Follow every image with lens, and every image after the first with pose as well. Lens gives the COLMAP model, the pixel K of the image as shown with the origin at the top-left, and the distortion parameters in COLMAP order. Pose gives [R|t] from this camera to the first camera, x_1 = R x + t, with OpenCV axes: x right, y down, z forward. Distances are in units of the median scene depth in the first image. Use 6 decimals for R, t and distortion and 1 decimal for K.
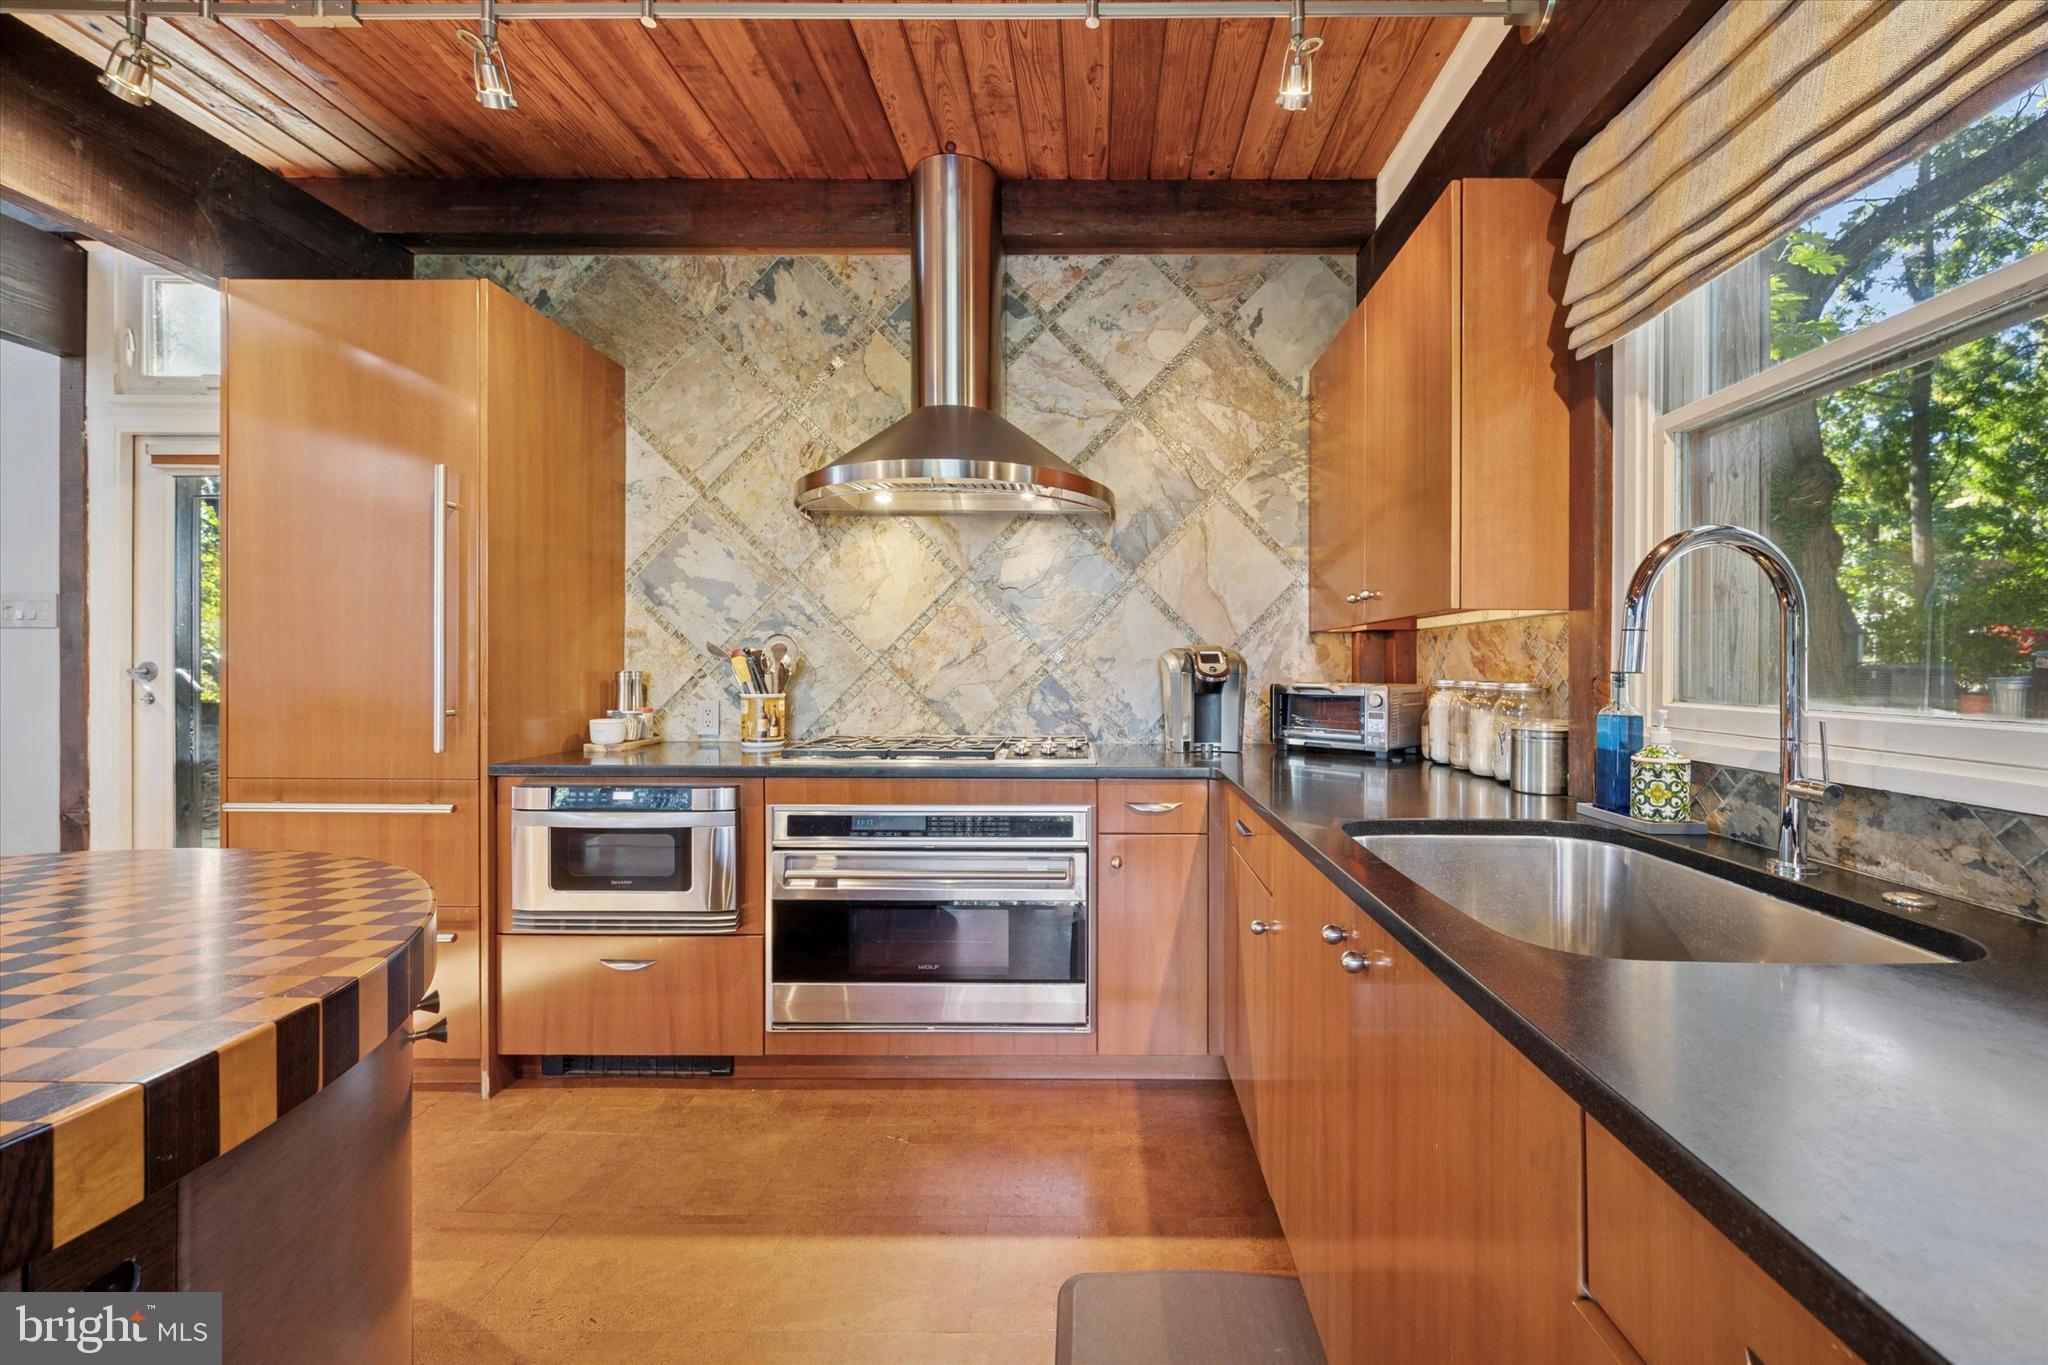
lens RADIAL K [[784.2, 0, 1094.5], [0, 784.2, 670.3], [0, 0, 1]] dist [0.001505, 0.000119]
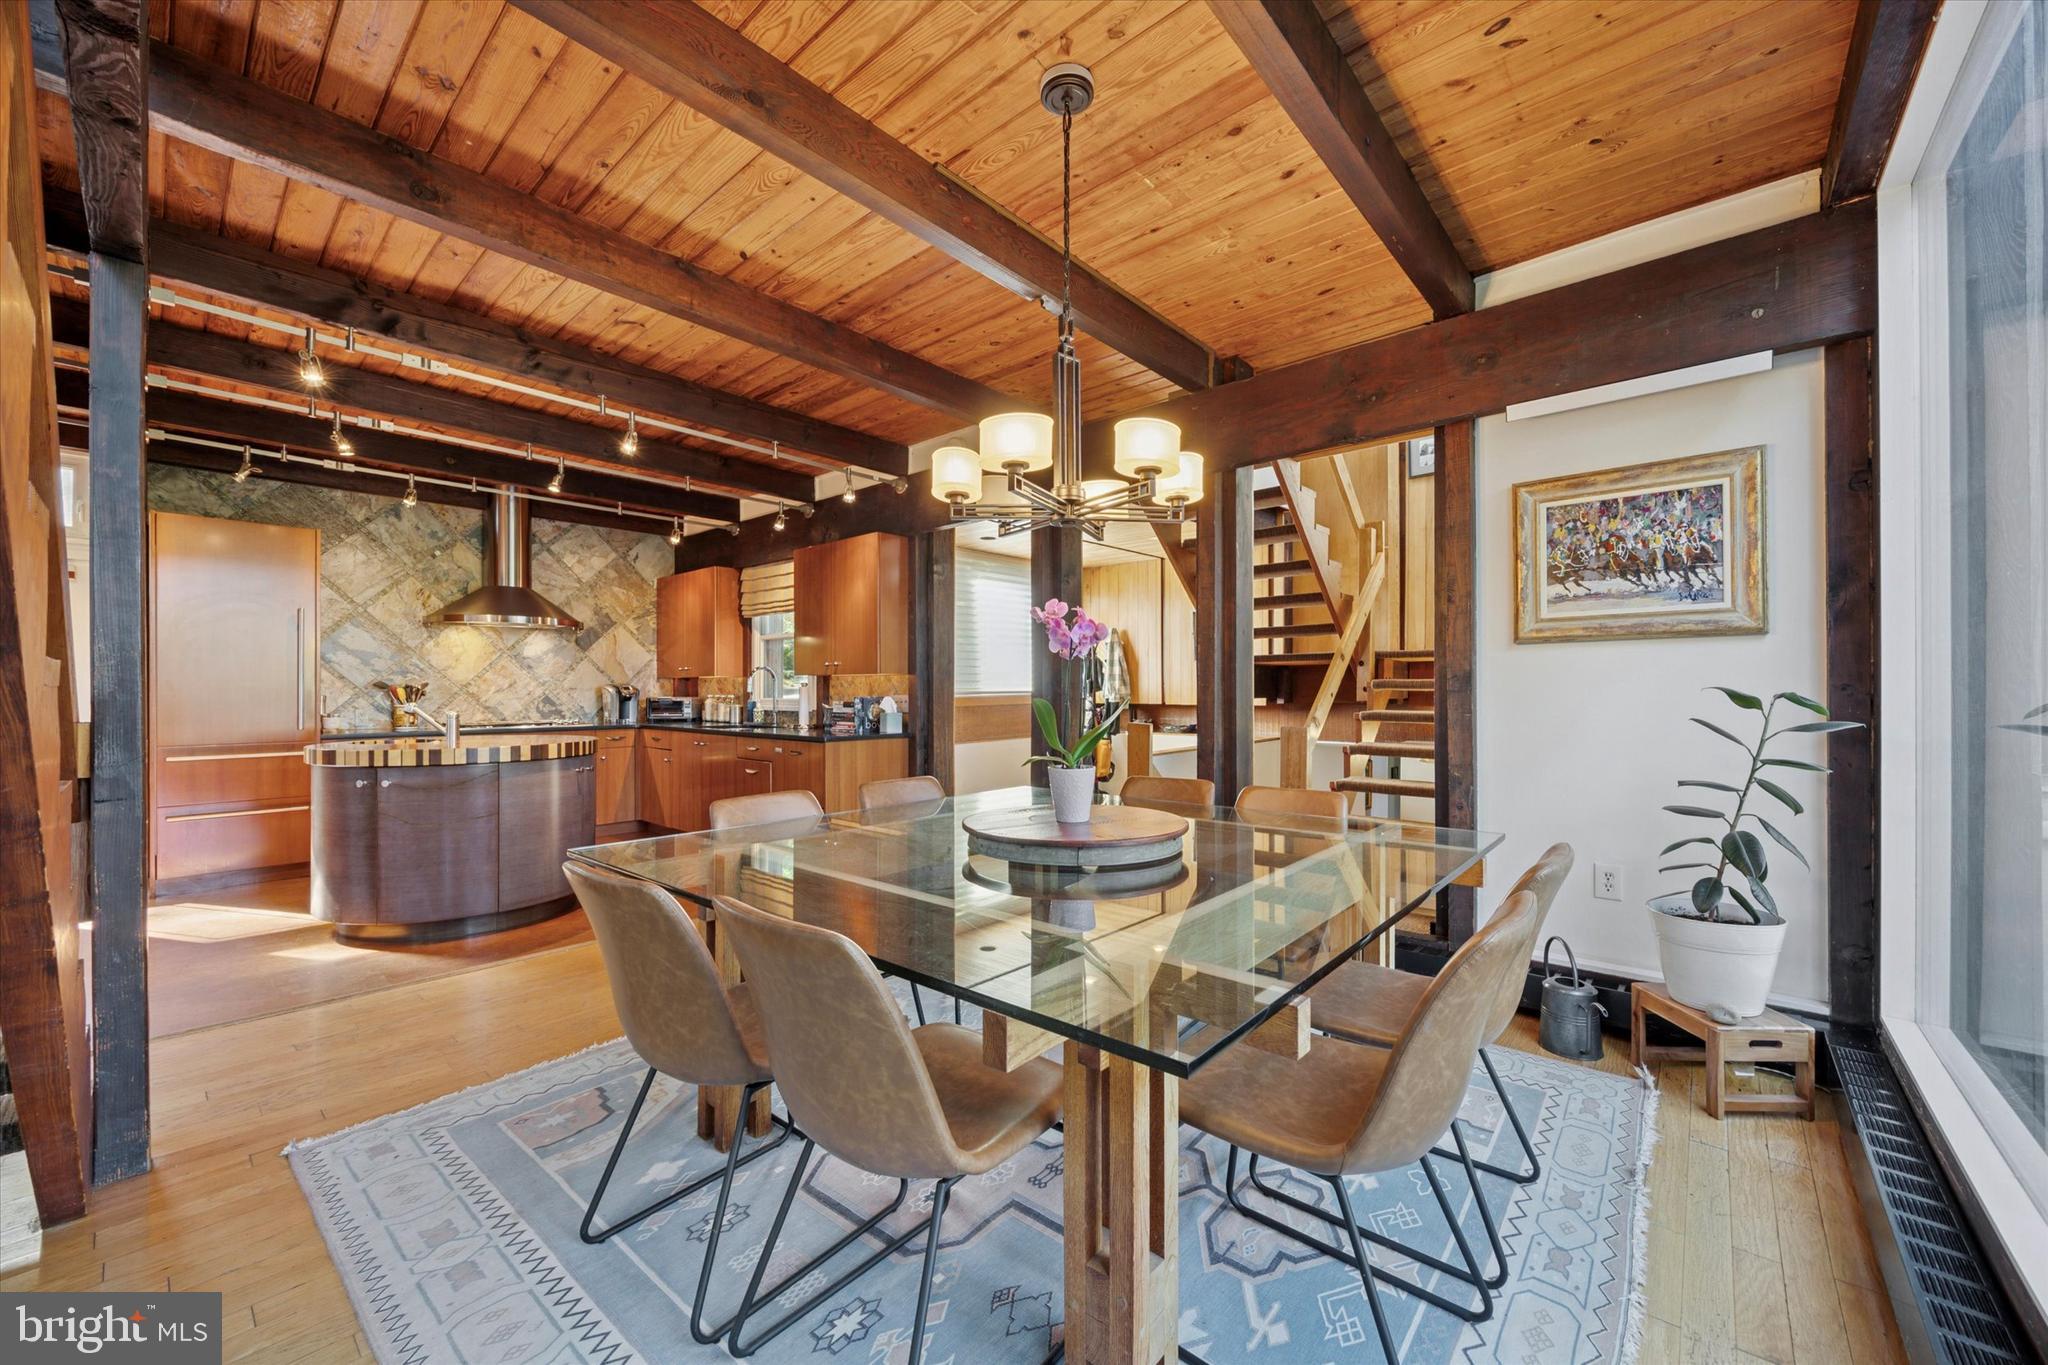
lens RADIAL K [[784.2, 0, 1024.4], [0, 784.2, 686.2], [0, 0, 1]] dist [0.001505, 0.000119]
pose [[0.658169, -0.001862, 0.752868, -0.898974], [0.006129, 0.999977, -0.002885, -0.005609], [-0.752845, 0.006513, 0.658165, -1.666550]]
